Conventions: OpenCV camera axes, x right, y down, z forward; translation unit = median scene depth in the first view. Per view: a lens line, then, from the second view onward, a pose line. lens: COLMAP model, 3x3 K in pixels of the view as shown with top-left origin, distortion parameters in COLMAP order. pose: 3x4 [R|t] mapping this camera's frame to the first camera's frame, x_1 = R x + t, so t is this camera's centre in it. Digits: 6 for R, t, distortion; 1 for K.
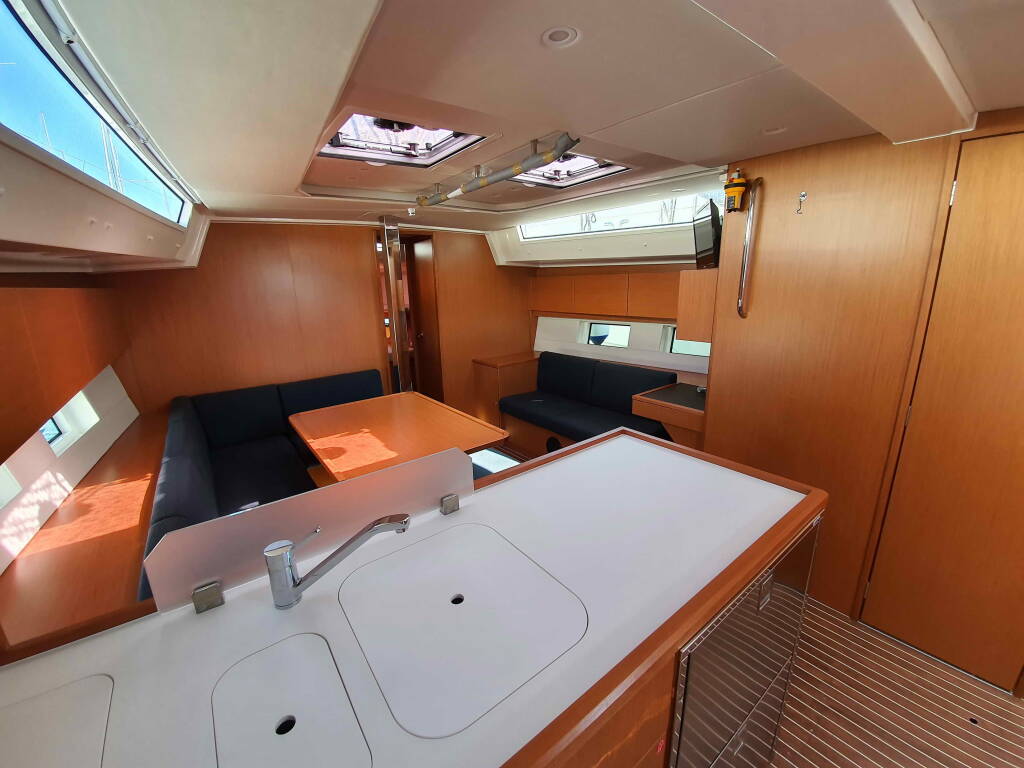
lens RADIAL K [[409.7, 0, 511.5], [0, 409.7, 386.9], [0, 0, 1]] dist [-0.004006, -0.000491]
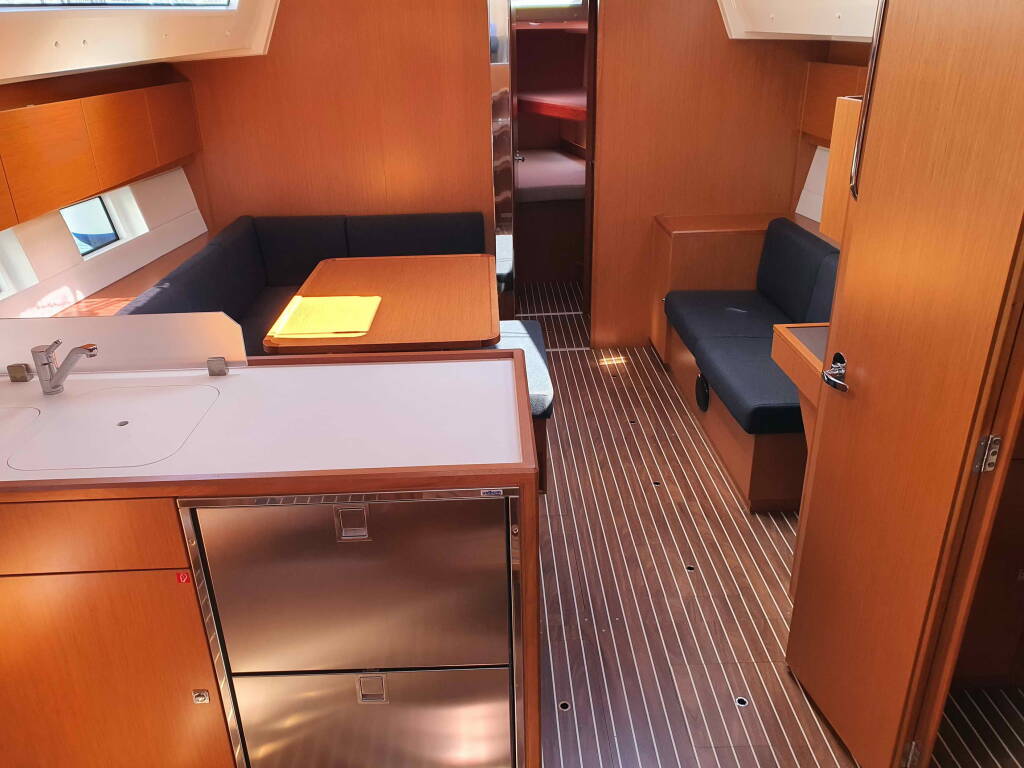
lens RADIAL K [[799.3, 0, 503.7], [0, 799.3, 386.8], [0, 0, 1]] dist [0.045258, -0.005393]
pose [[0.802877, 0.244484, -0.543705, 0.614965], [-0.146072, 0.964914, 0.218185, -0.079487], [0.577971, -0.095755, 0.810420, -0.072501]]
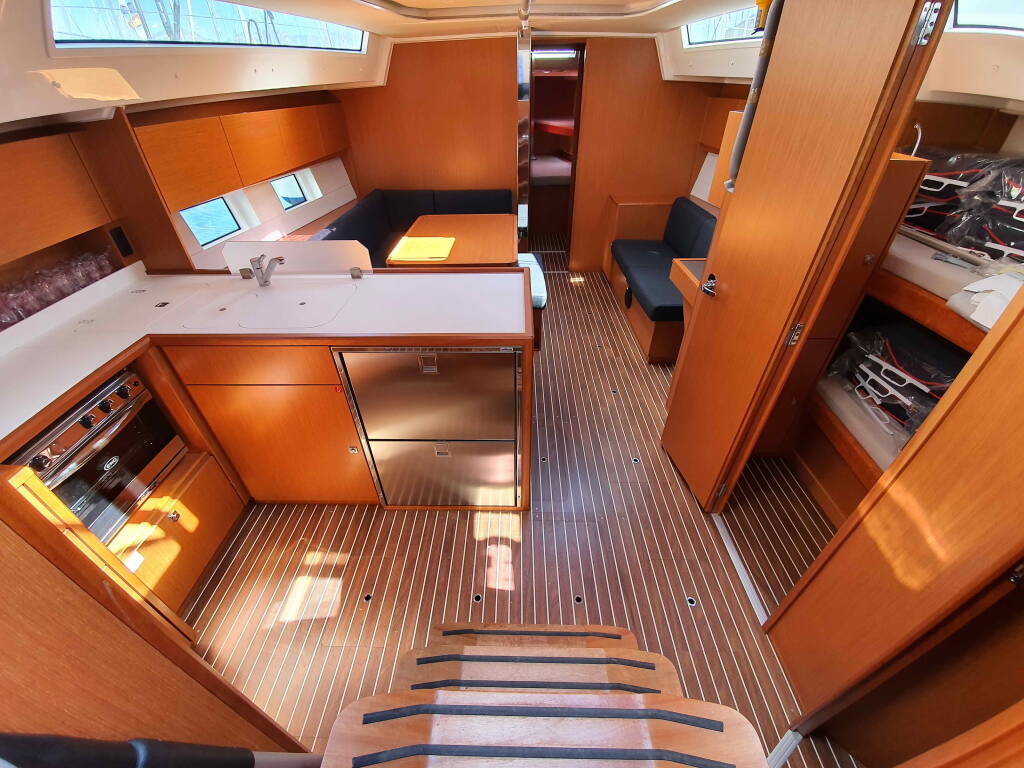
lens RADIAL K [[409.7, 0, 510.7], [0, 409.7, 386.8], [0, 0, 1]] dist [-0.004006, -0.000491]
pose [[0.781195, 0.384558, -0.491783, 0.590605], [-0.166534, 0.887573, 0.429513, -0.060332], [0.601665, -0.253634, 0.757409, -0.020158]]
